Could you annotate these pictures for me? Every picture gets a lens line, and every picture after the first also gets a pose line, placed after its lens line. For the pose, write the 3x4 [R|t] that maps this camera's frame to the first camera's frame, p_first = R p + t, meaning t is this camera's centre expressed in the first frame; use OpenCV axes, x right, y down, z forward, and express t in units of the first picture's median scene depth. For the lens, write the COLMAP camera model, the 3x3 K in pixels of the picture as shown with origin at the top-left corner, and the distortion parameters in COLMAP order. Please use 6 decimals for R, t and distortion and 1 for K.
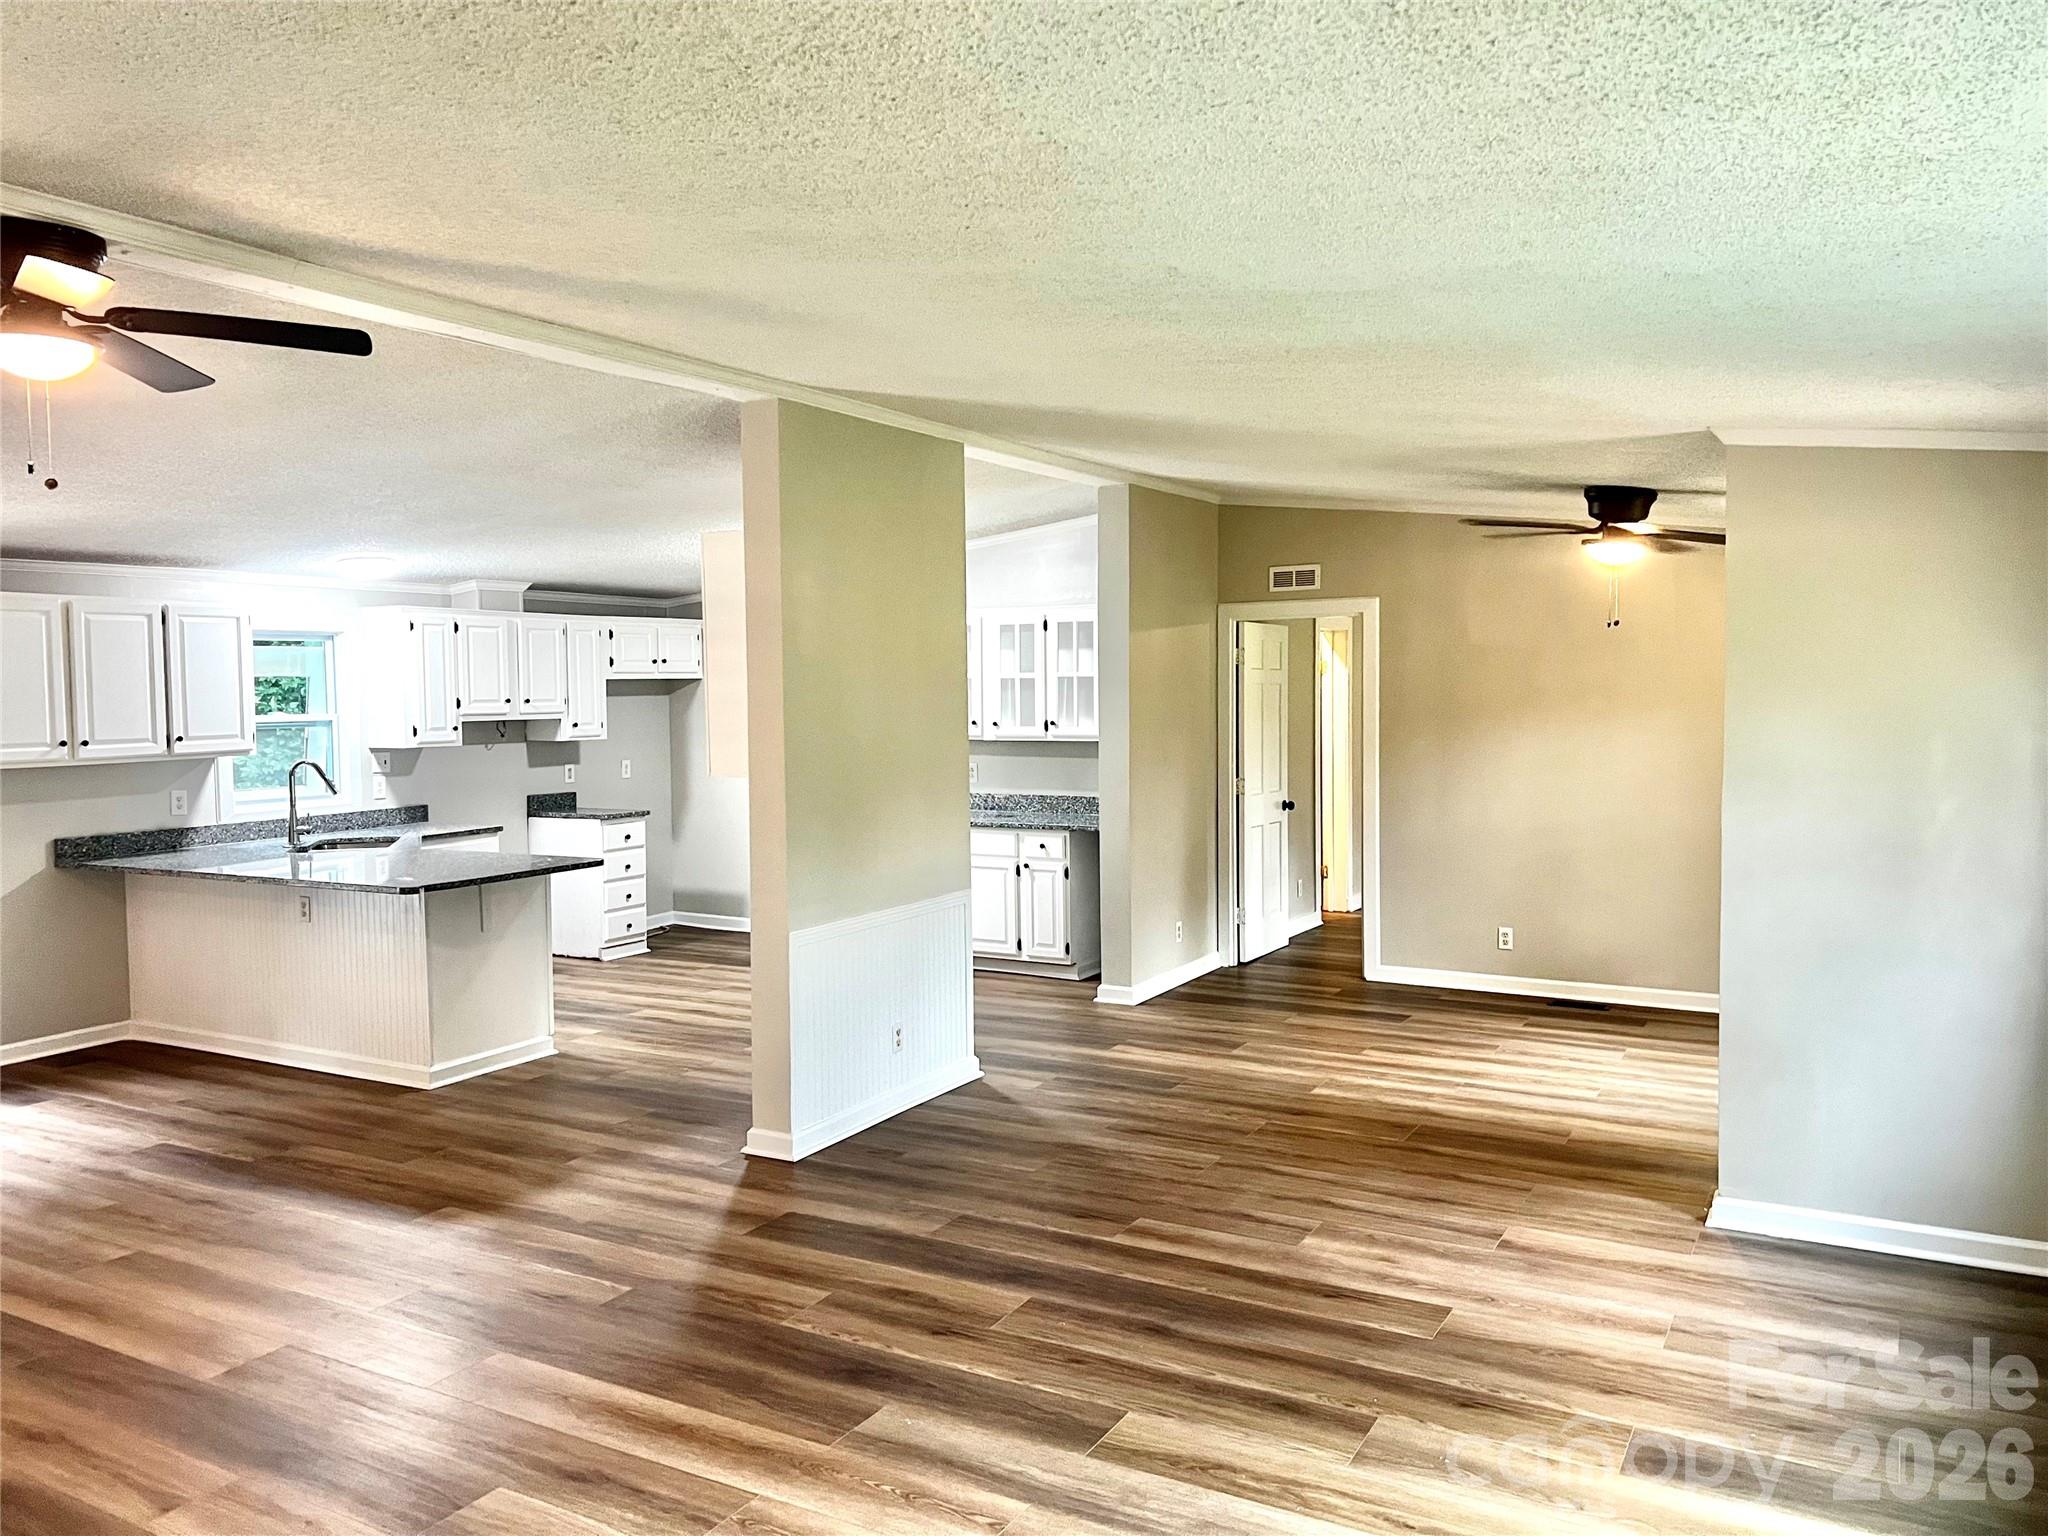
lens RADIAL K [[1540.1, 0, 1016.9], [0, 1540.1, 747.8], [0, 0, 1]] dist [0.092667, -0.090455]
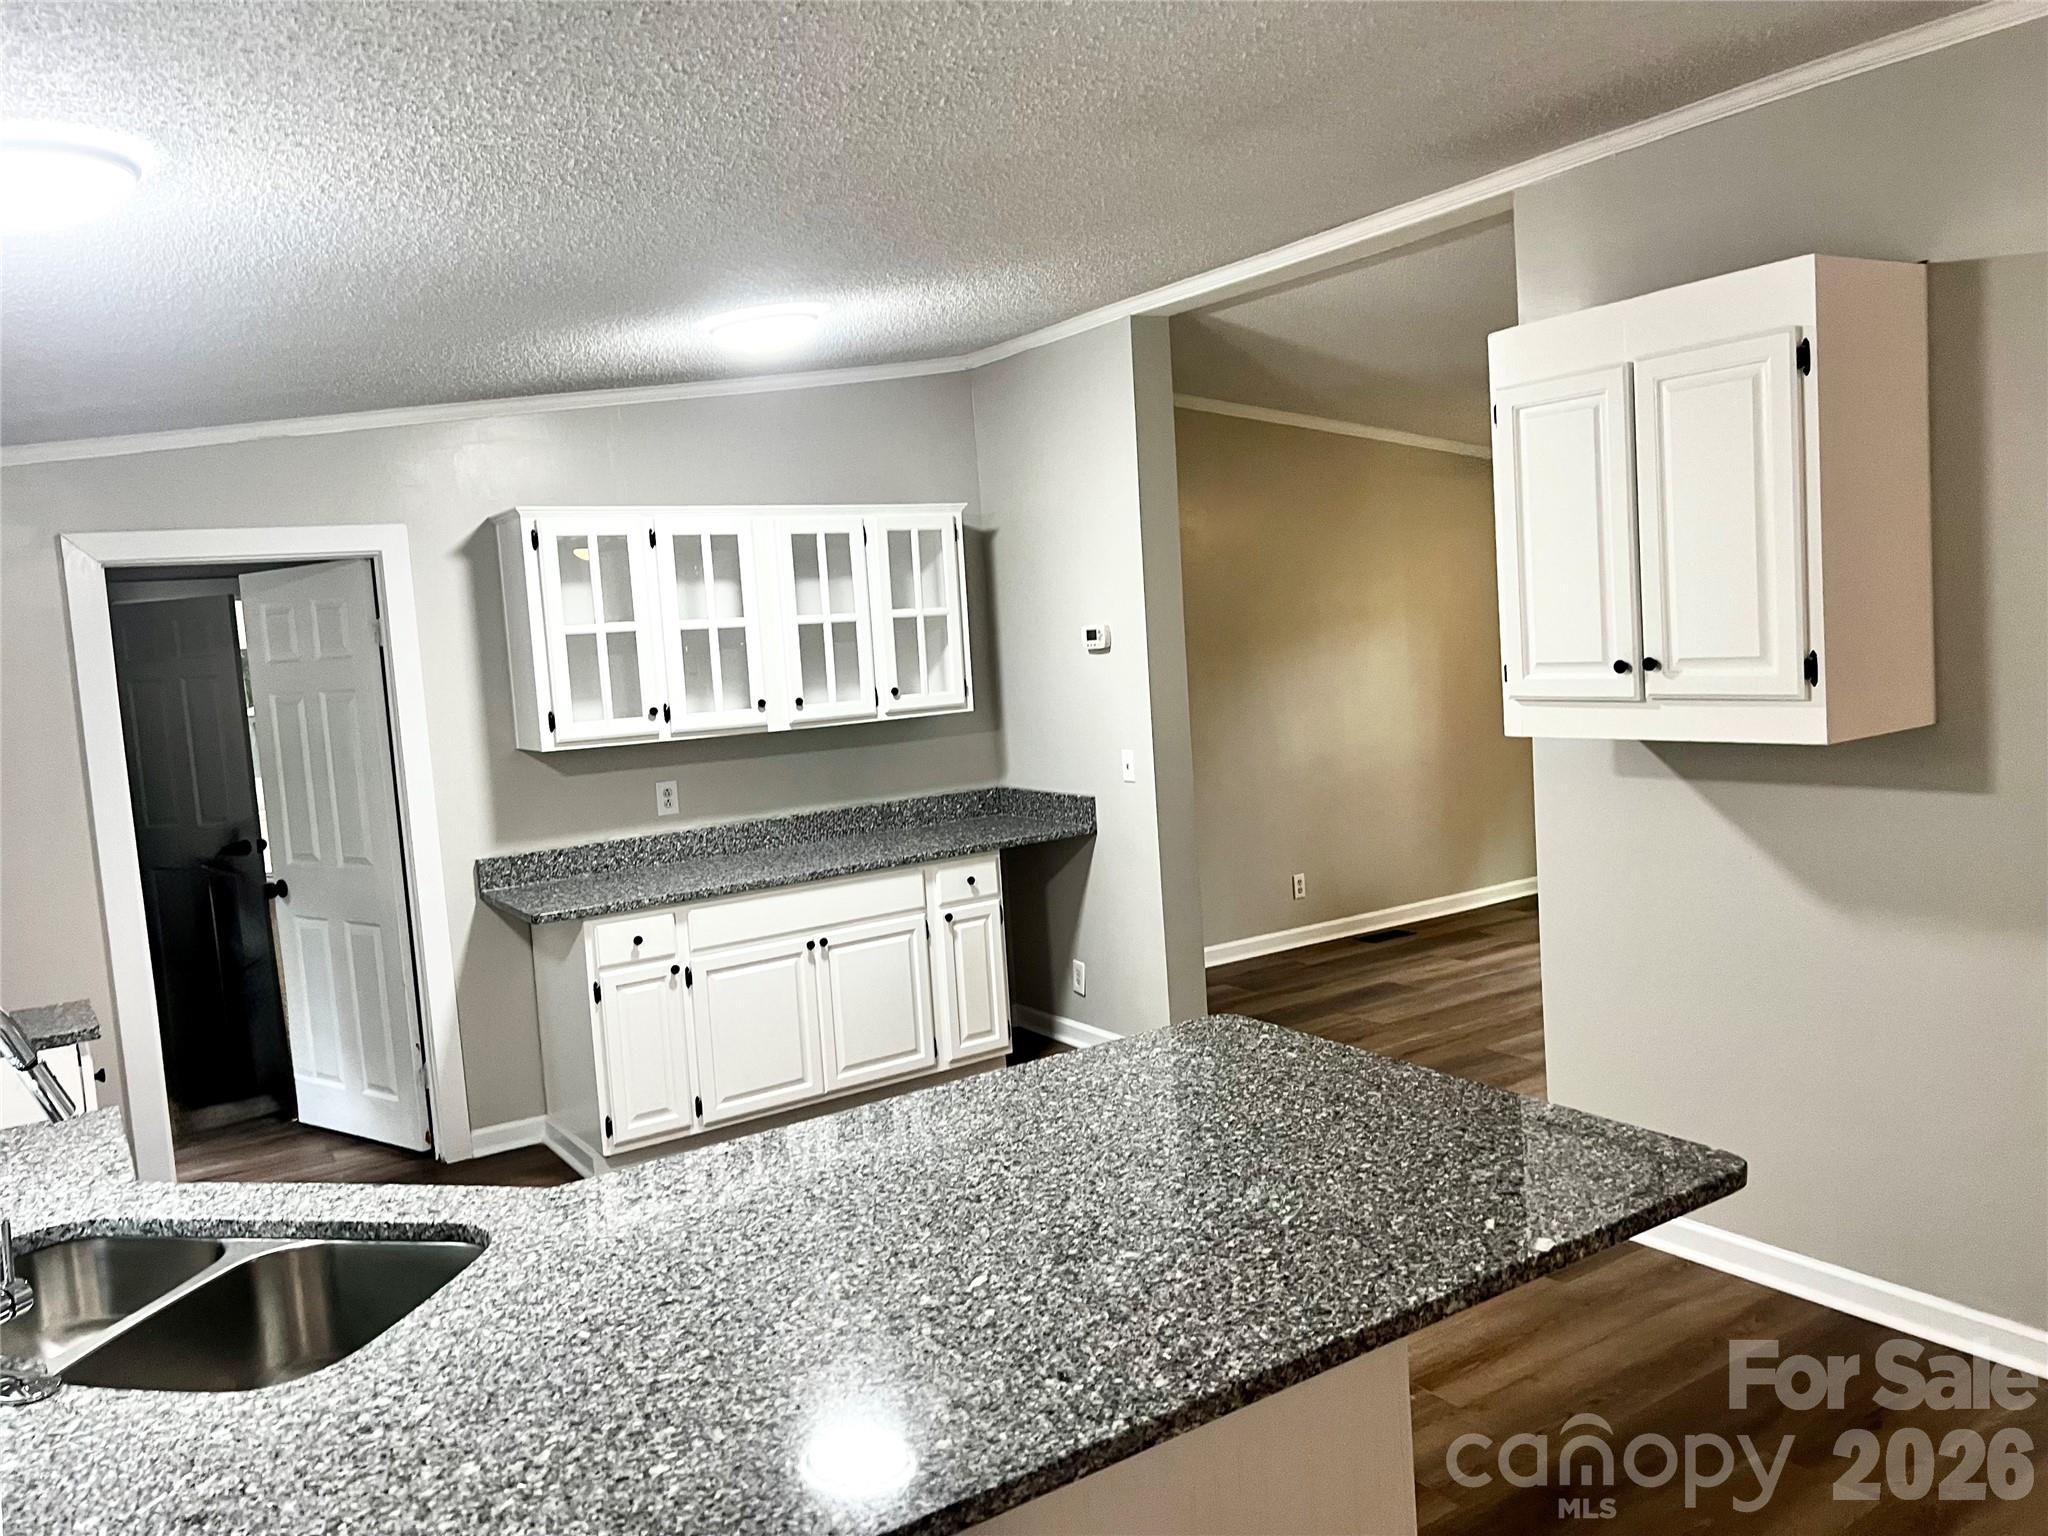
lens RADIAL K [[1540.1, 0, 1016.9], [0, 1540.1, 747.8], [0, 0, 1]] dist [0.092667, -0.090455]
pose [[0.454708, -0.098711, 0.885154, -0.740420], [0.102914, 0.993005, 0.057872, -0.033520], [-0.884675, 0.064780, 0.461686, 0.999297]]
